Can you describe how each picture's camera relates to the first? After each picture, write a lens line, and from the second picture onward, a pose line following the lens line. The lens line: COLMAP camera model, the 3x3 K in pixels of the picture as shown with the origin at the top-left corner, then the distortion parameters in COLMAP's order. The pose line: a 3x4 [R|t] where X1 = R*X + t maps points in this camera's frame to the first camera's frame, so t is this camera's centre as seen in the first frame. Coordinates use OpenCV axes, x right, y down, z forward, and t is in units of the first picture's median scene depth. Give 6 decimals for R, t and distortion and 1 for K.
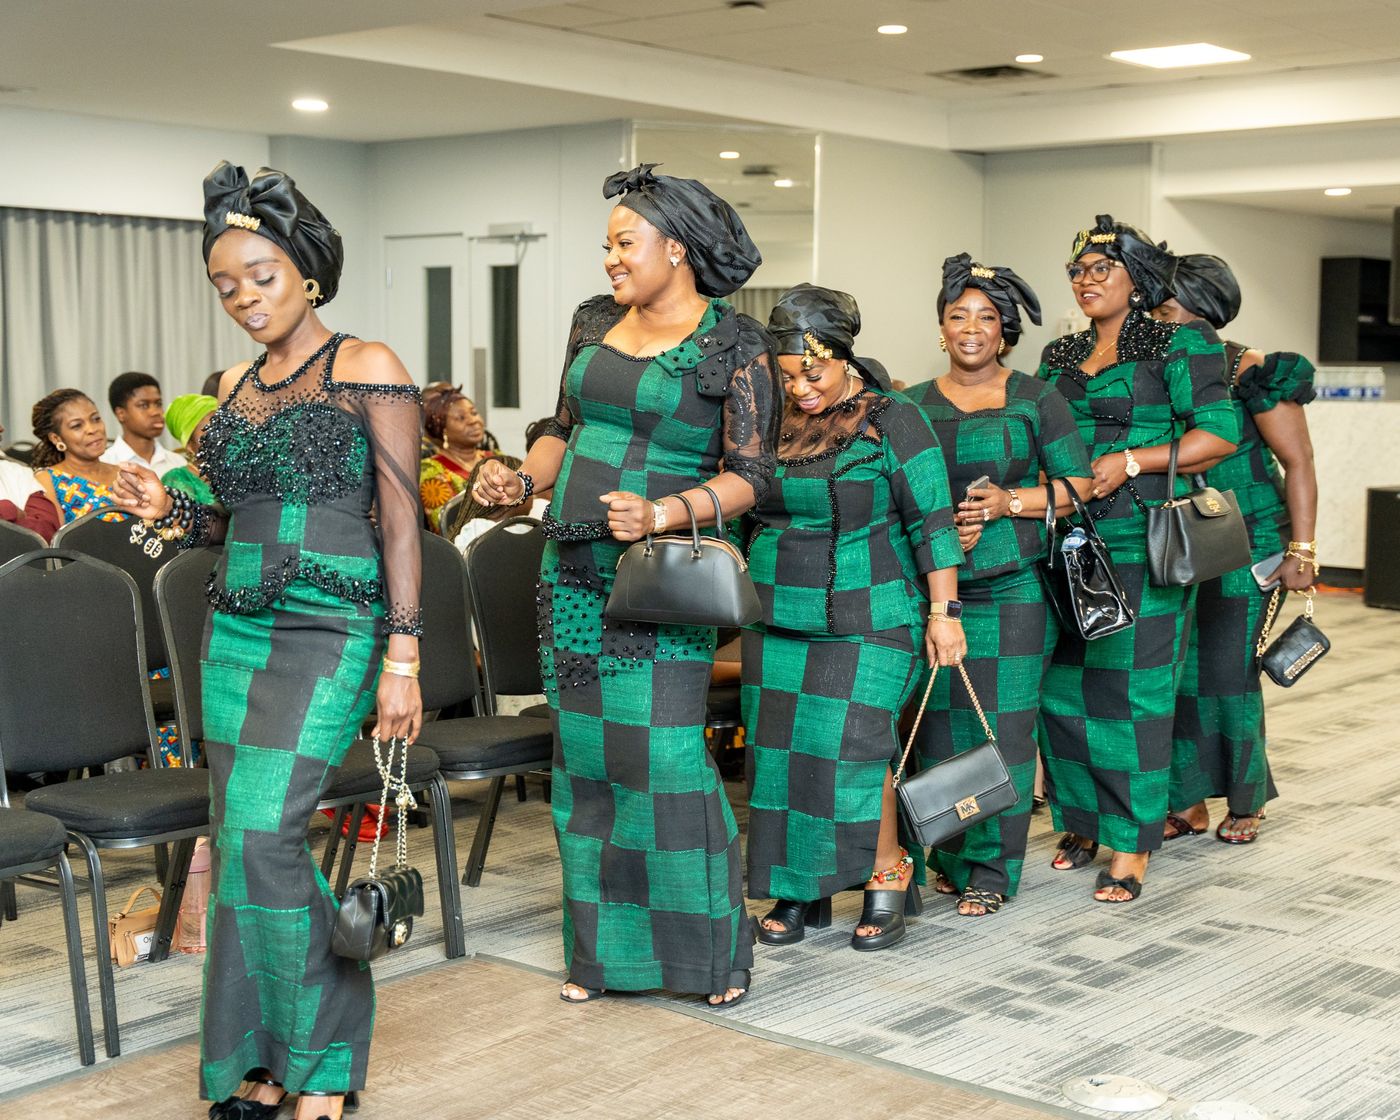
lens RADIAL K [[2605.2, 0, 700.0], [0, 2605.2, 560.0], [0, 0, 1]] dist [0.011593, 0.105787]
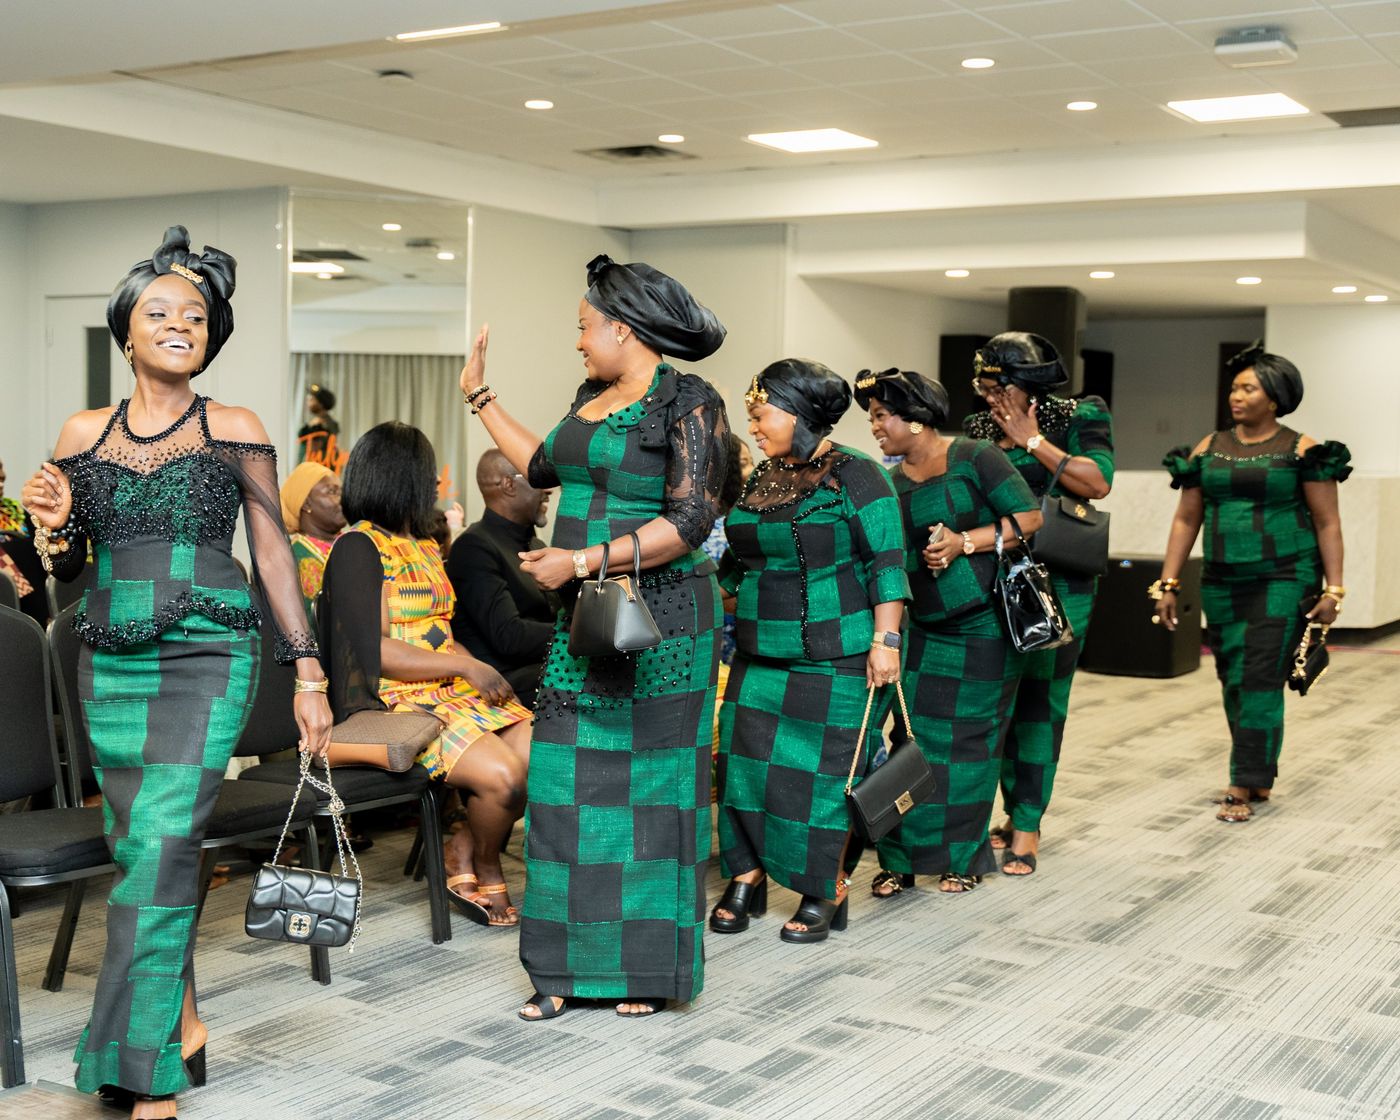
lens RADIAL K [[1971.7, 0, 700.0], [0, 1971.7, 560.0], [0, 0, 1]] dist [0.046231, -0.011454]
pose [[0.992102, 0.004579, 0.125349, 0.053041], [-0.003847, 0.999974, -0.006082, -0.024608], [-0.125374, 0.005552, 0.992094, 0.288606]]
